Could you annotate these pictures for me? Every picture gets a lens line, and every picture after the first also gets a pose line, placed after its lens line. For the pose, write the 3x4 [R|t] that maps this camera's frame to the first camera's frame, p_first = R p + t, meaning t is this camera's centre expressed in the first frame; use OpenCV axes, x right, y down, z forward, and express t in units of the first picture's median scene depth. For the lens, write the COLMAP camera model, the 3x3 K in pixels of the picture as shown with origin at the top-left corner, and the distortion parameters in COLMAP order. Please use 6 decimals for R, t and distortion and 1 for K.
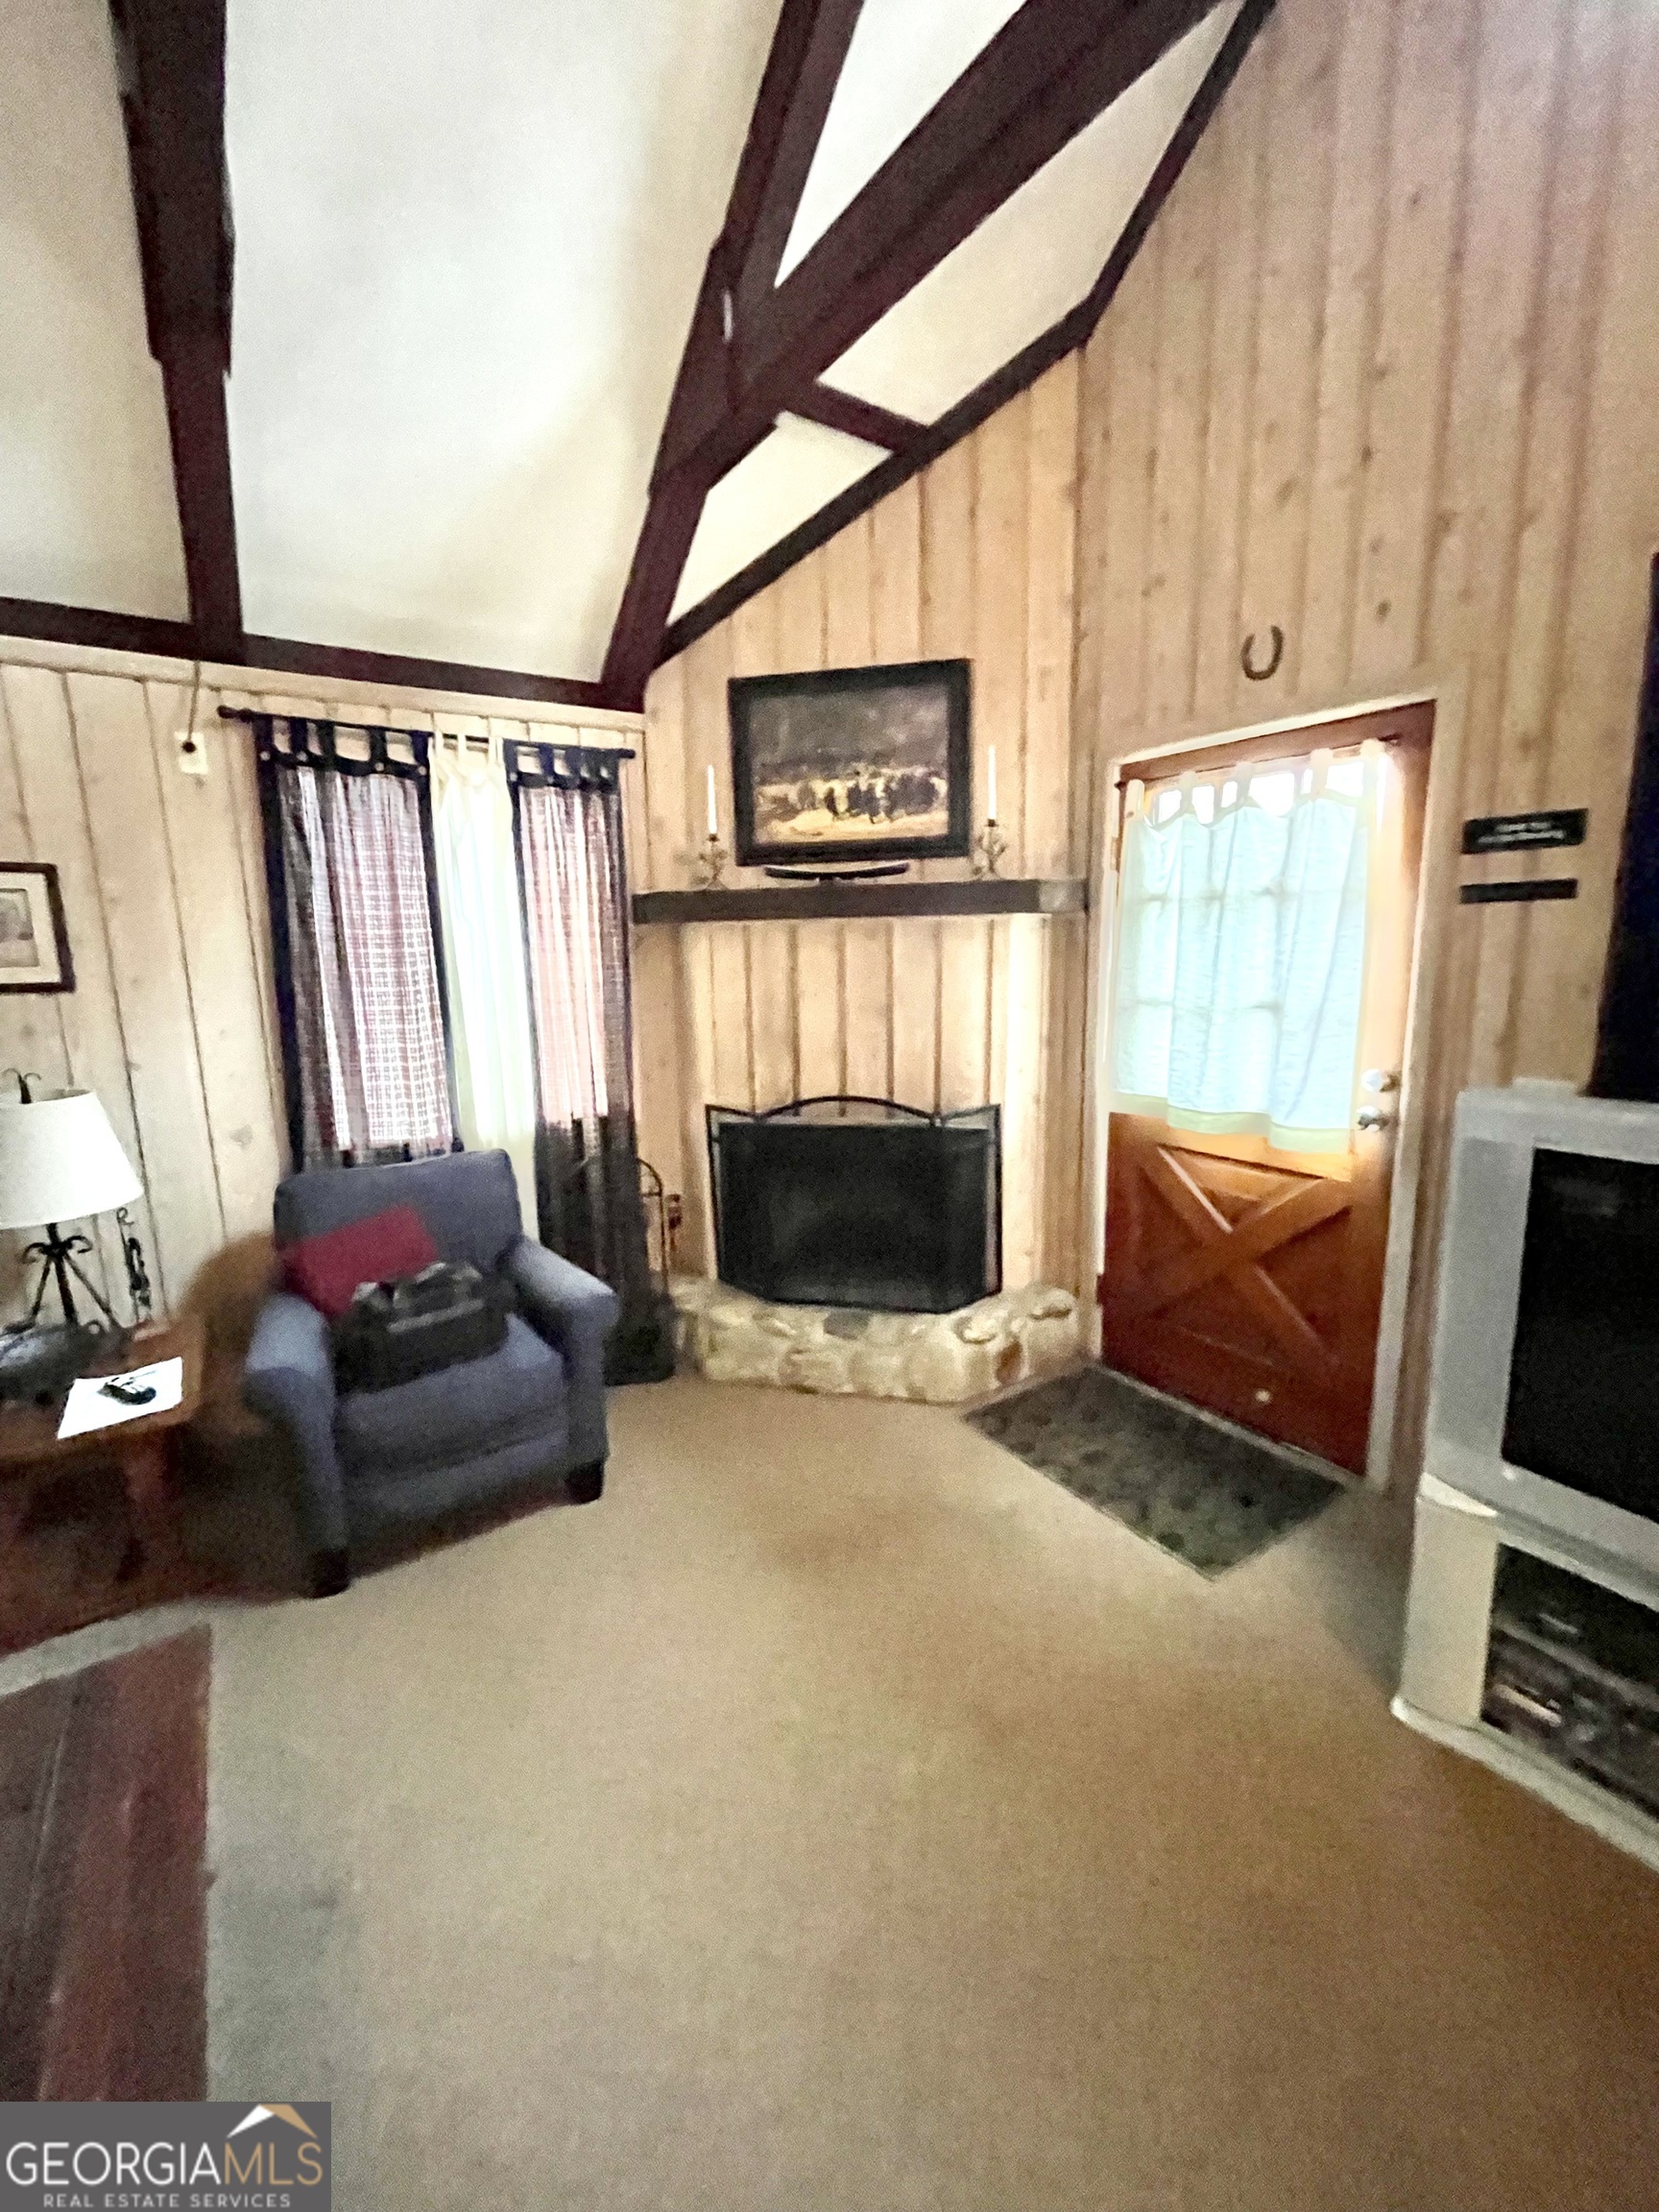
lens RADIAL K [[896.9, 0, 819.4], [0, 896.9, 1108.5], [0, 0, 1]] dist [0.000235, -0.000137]
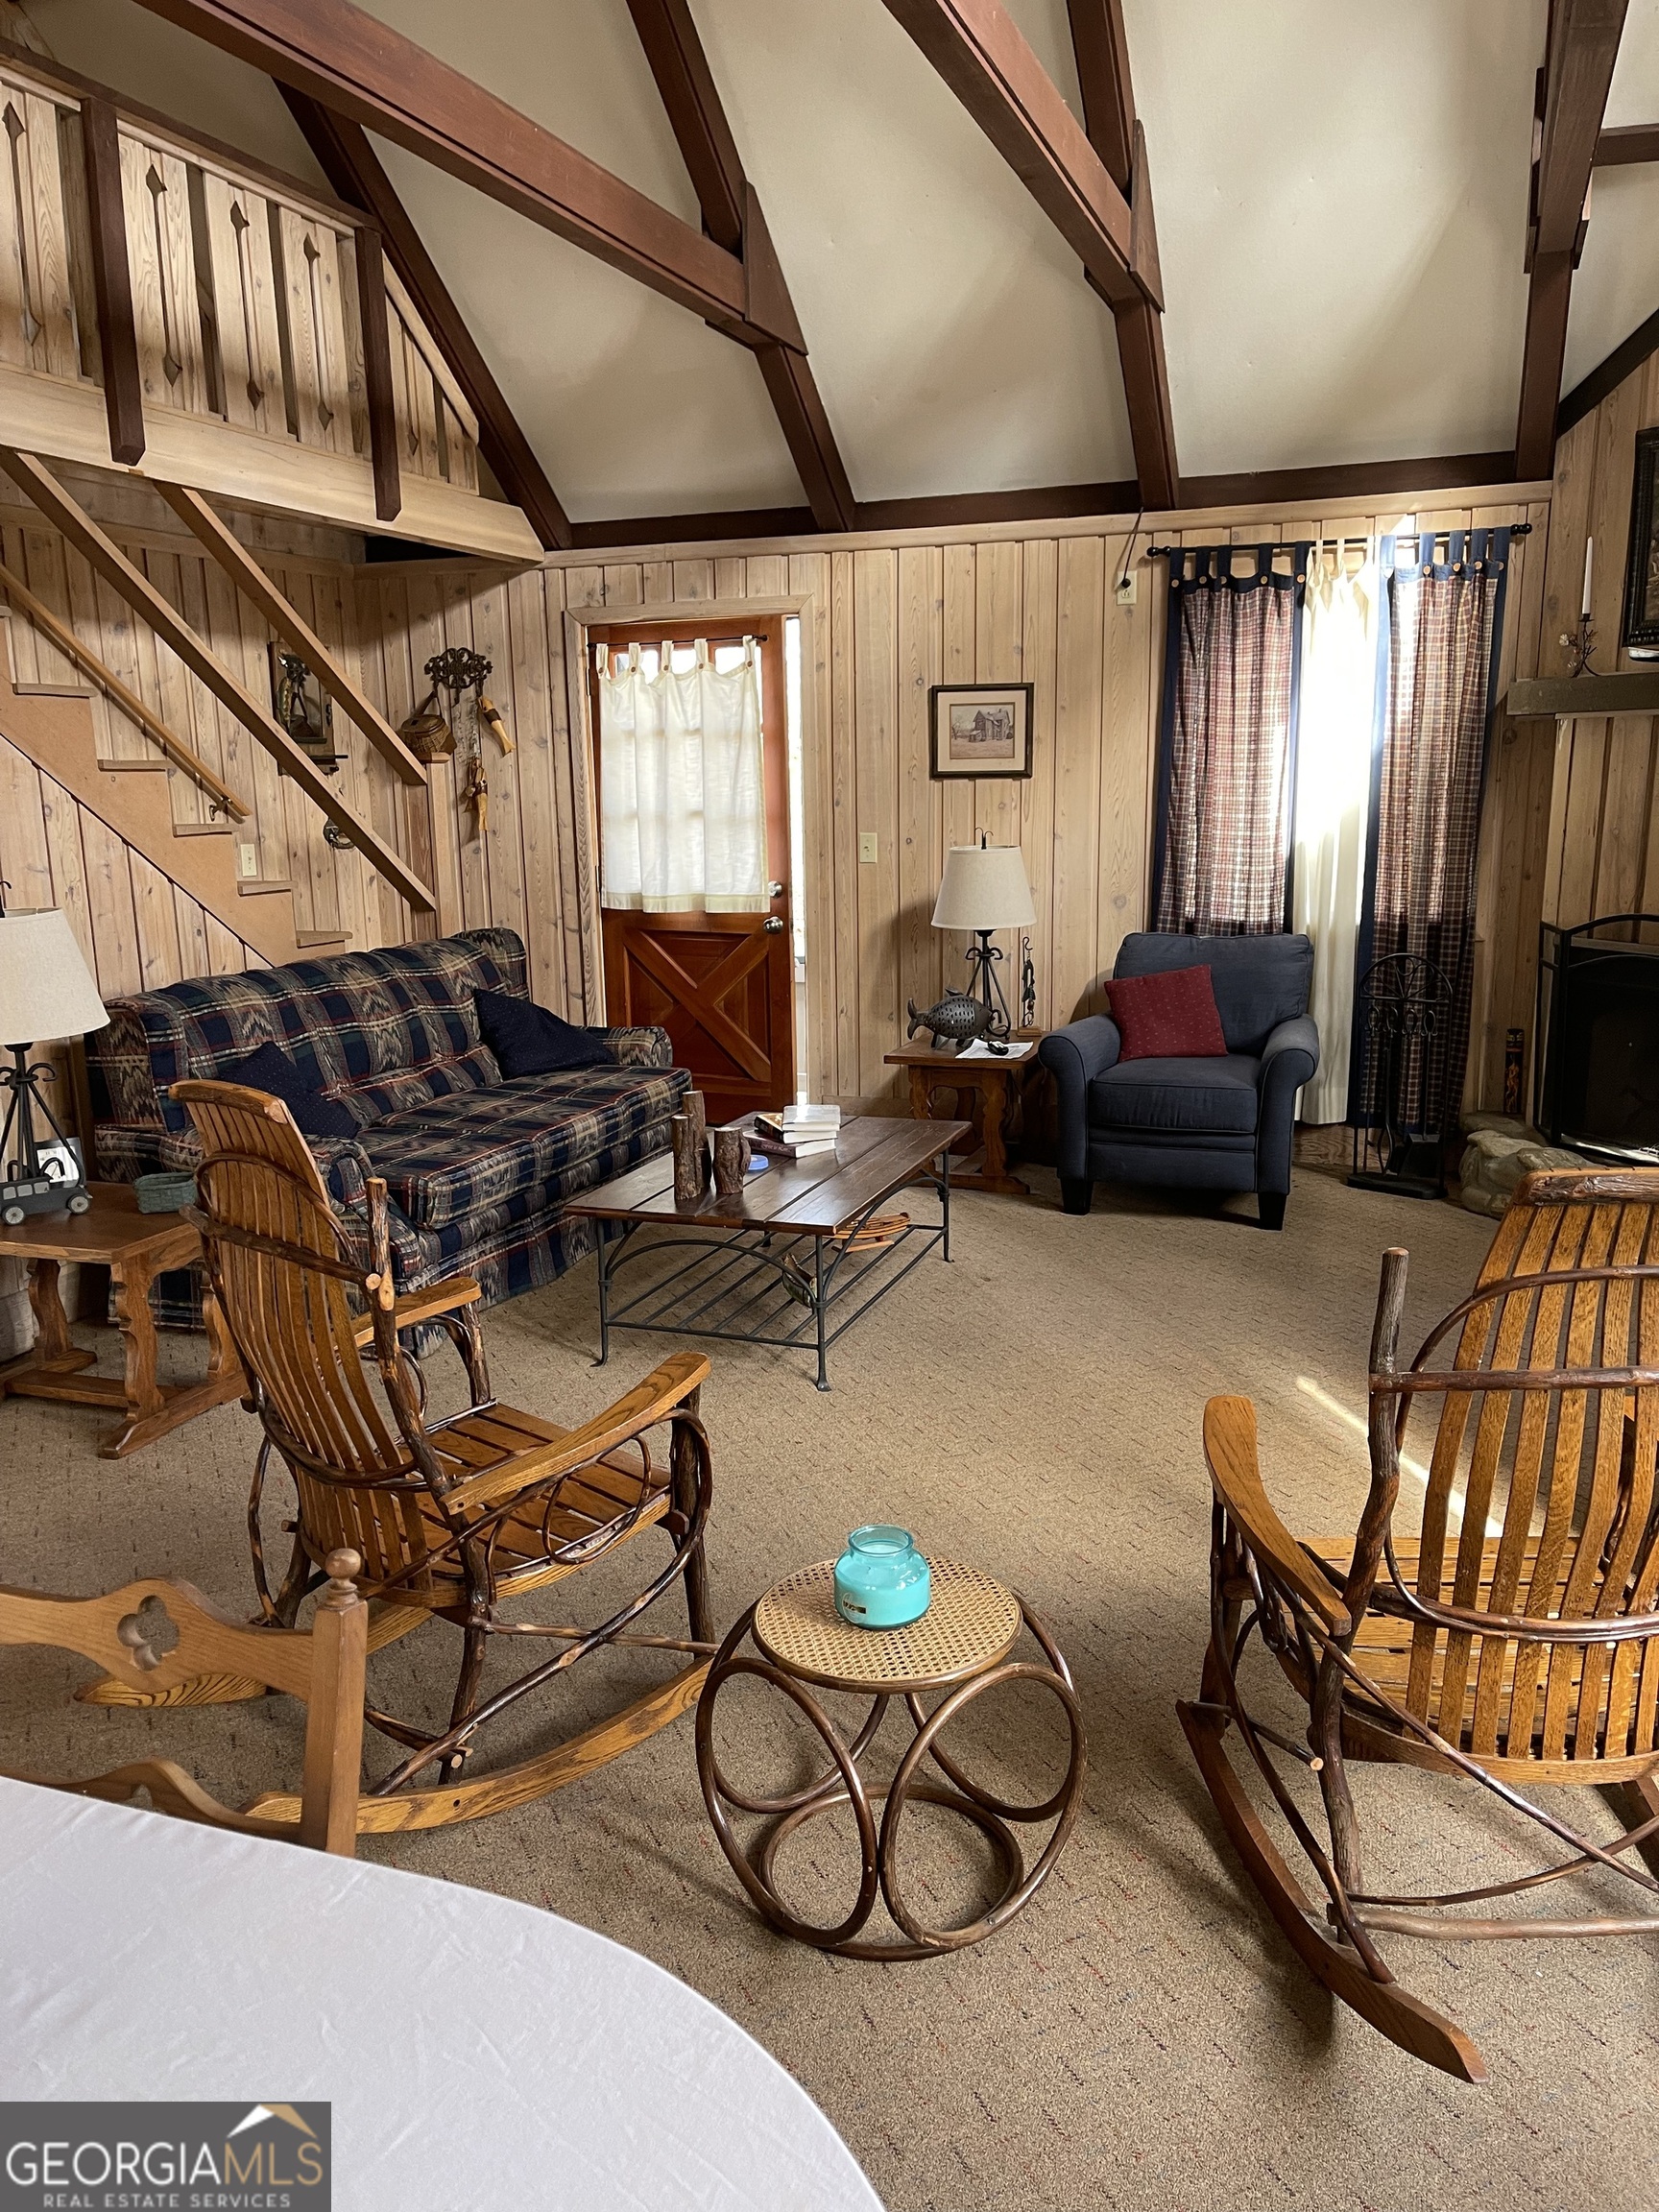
lens RADIAL K [[1669.9, 0, 828.6], [0, 1669.9, 1110.2], [0, 0, 1]] dist [-0.005059, -0.002046]
pose [[0.601624, 0.177191, -0.778879, 0.953785], [-0.128023, 0.983870, 0.124937, 0.079631], [0.788453, 0.024549, 0.614604, -0.711532]]
